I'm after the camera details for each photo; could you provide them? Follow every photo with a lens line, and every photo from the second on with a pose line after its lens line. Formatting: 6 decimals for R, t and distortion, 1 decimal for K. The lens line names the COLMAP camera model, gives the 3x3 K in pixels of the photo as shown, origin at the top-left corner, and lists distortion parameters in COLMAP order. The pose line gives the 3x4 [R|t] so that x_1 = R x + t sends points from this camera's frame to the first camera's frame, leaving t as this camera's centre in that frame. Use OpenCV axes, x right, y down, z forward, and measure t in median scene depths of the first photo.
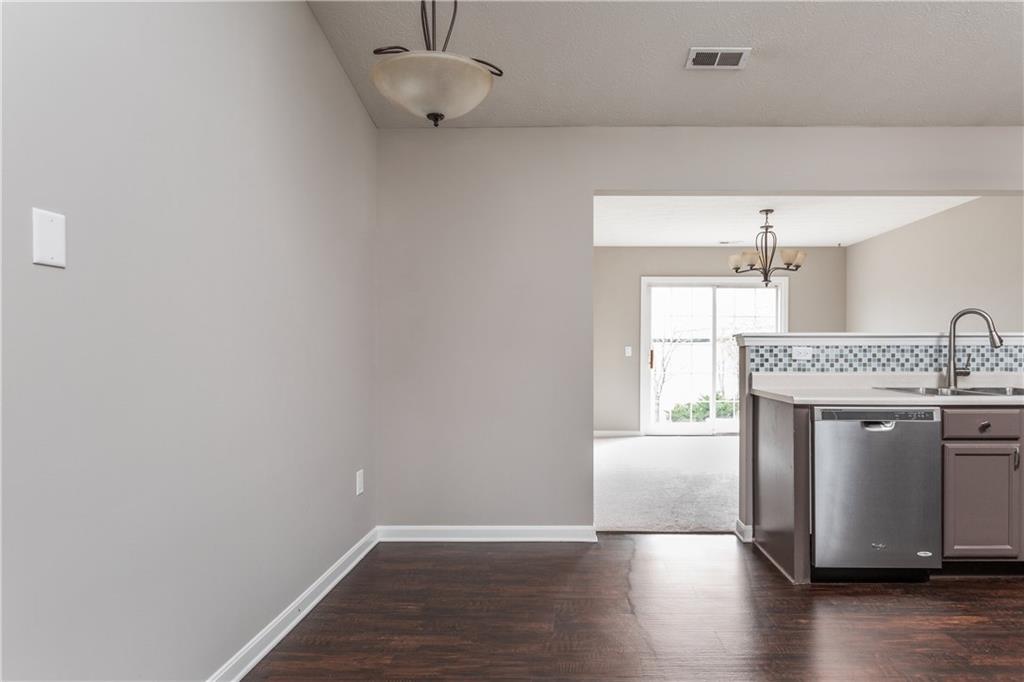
lens RADIAL K [[548.3, 0, 558.6], [0, 548.3, 347.4], [0, 0, 1]] dist [0.004621, 0.000836]
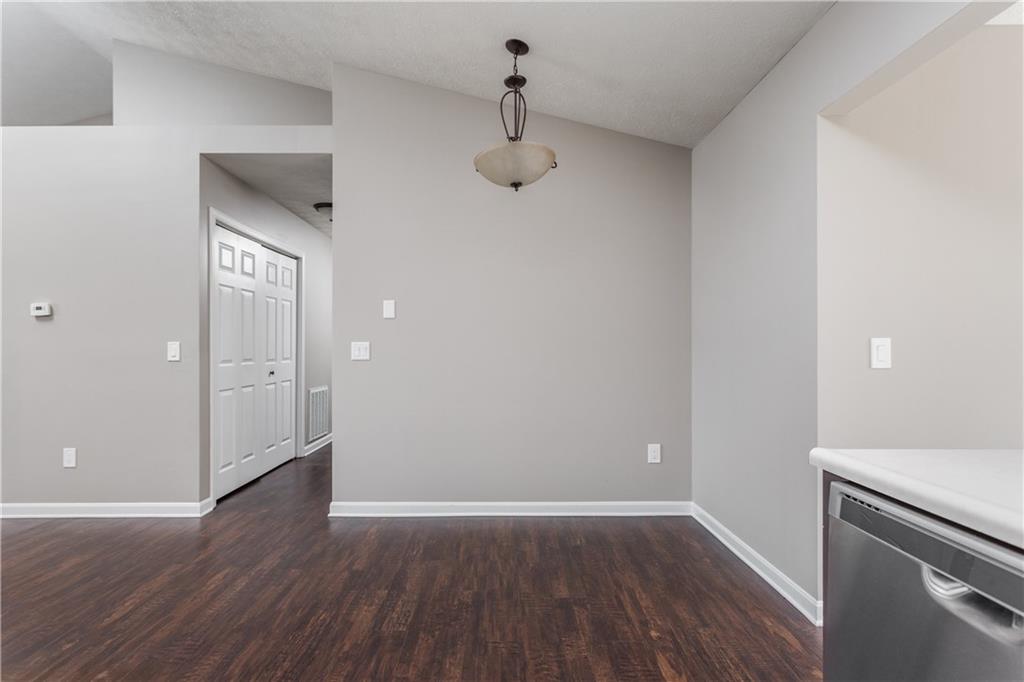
lens RADIAL K [[485.7, 0, 510.1], [0, 485.7, 344.4], [0, 0, 1]] dist [0.009949, -0.003809]
pose [[0.033836, -0.004471, -0.999417, 0.864316], [0.007460, 0.999963, -0.004221, 0.003894], [0.999400, -0.007313, 0.033868, 0.775689]]
